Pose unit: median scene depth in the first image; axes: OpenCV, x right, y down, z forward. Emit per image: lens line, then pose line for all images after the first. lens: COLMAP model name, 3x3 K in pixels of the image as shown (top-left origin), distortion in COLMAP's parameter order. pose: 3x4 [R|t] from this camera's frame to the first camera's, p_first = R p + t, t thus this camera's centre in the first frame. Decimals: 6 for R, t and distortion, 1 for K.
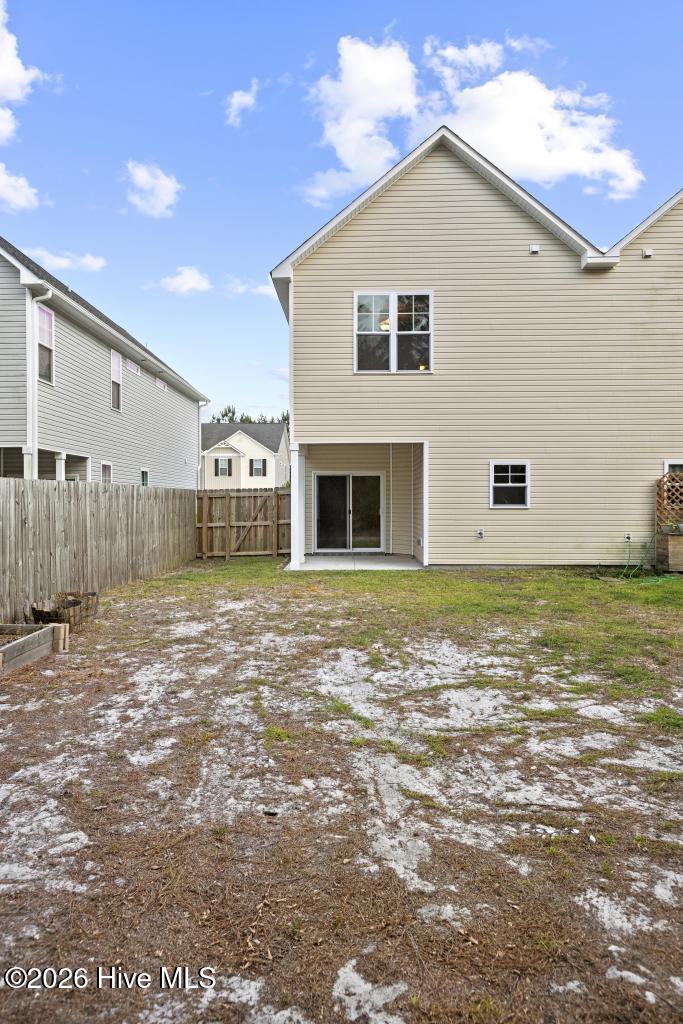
lens RADIAL K [[660.7, 0, 339.6], [0, 660.7, 500.9], [0, 0, 1]] dist [-0.002503, 0.000774]
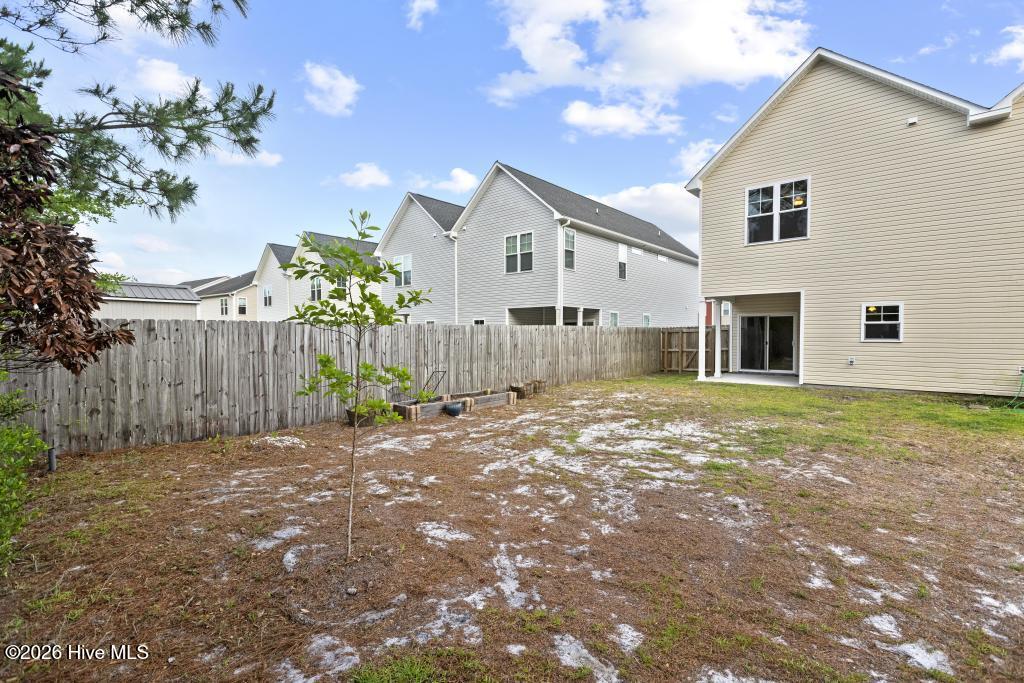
lens RADIAL K [[463.7, 0, 512.8], [0, 463.7, 330.6], [0, 0, 1]] dist [0.000204, 0.000166]
pose [[0.765469, -0.003482, -0.643463, 0.287093], [-0.000210, 0.999984, -0.005661, -0.004267], [0.643472, 0.004469, 0.765456, -0.088294]]
